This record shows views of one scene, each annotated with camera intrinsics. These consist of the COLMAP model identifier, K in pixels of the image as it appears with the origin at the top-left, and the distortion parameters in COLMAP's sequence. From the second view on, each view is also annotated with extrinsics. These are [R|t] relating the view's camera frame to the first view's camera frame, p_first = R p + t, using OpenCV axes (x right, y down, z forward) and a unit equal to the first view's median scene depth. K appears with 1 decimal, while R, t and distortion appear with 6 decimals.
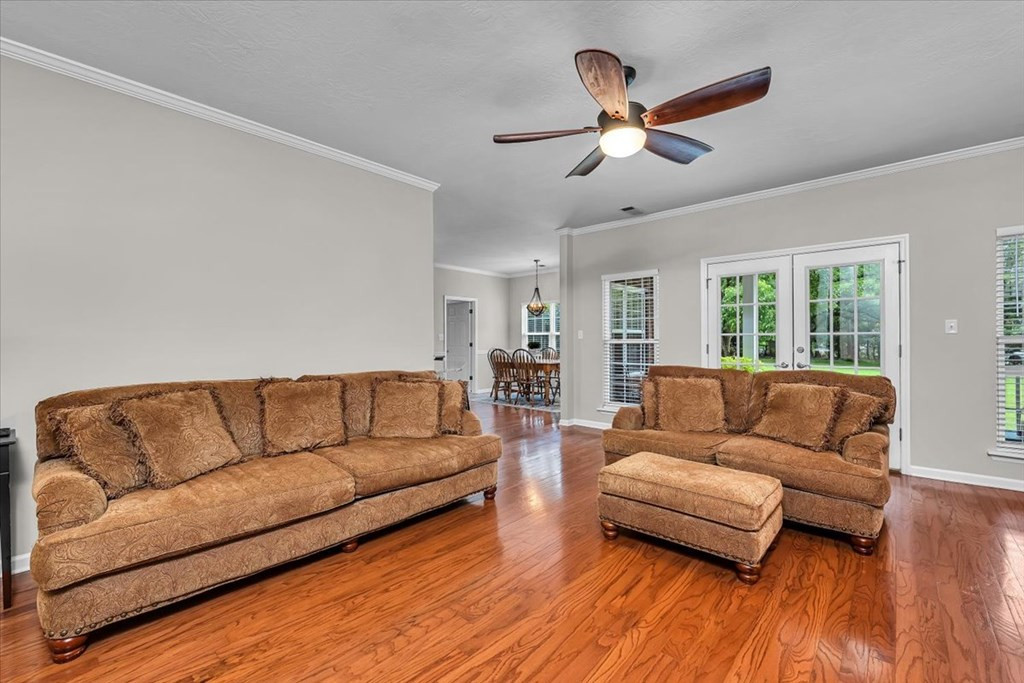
lens RADIAL K [[437.2, 0, 506.3], [0, 437.2, 339.1], [0, 0, 1]] dist [0.001174, -0.000831]
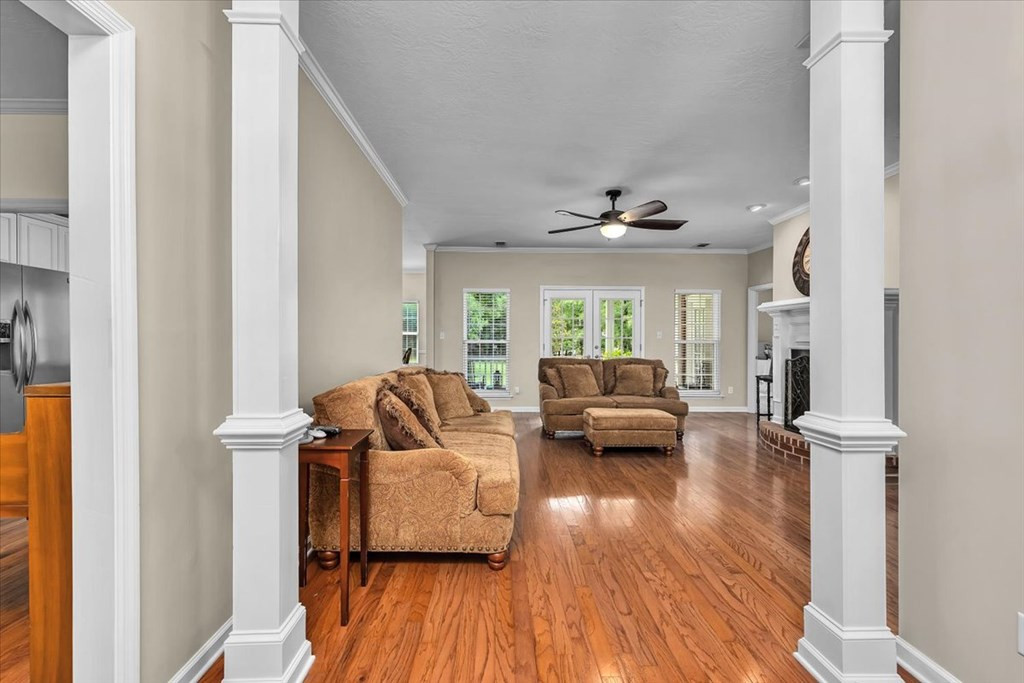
lens RADIAL K [[457.7, 0, 509.7], [0, 457.7, 339.5], [0, 0, 1]] dist [0.025708, 0.000245]
pose [[0.716138, 0.007004, 0.697923, -0.700389], [-0.008263, 0.999965, -0.001557, 0.000101], [-0.697909, -0.004652, 0.716171, -0.028275]]
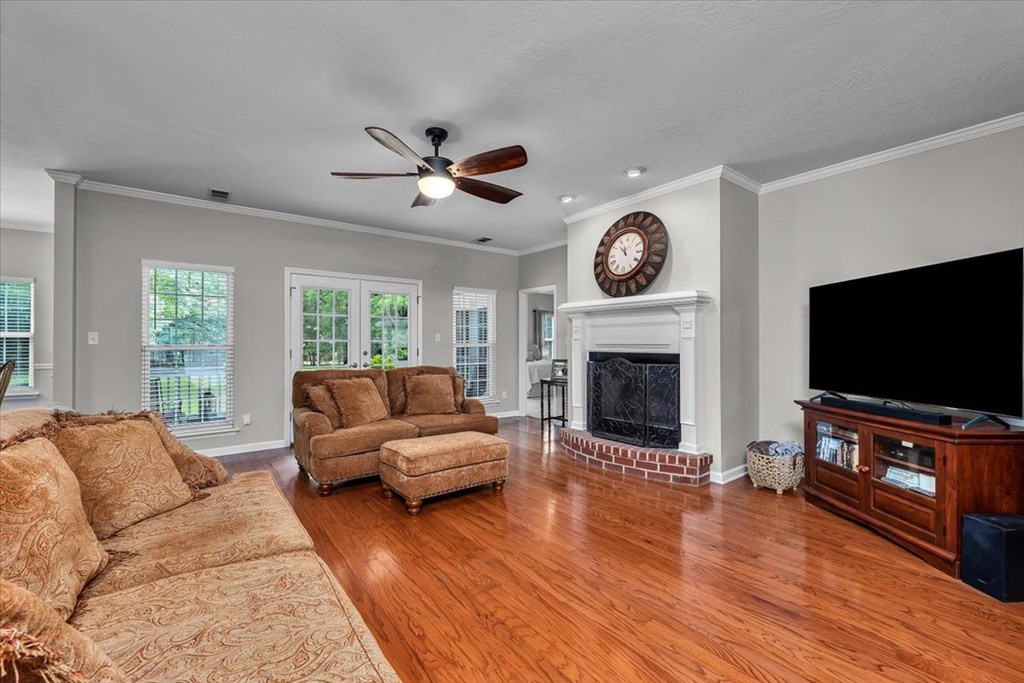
lens RADIAL K [[437.2, 0, 513.5], [0, 437.2, 337.4], [0, 0, 1]] dist [0.001174, -0.000831]
pose [[0.166313, 0.018373, 0.985902, -0.482564], [-0.000016, 0.999826, -0.018630, 0.001530], [-0.986073, 0.003083, 0.166284, 0.296691]]
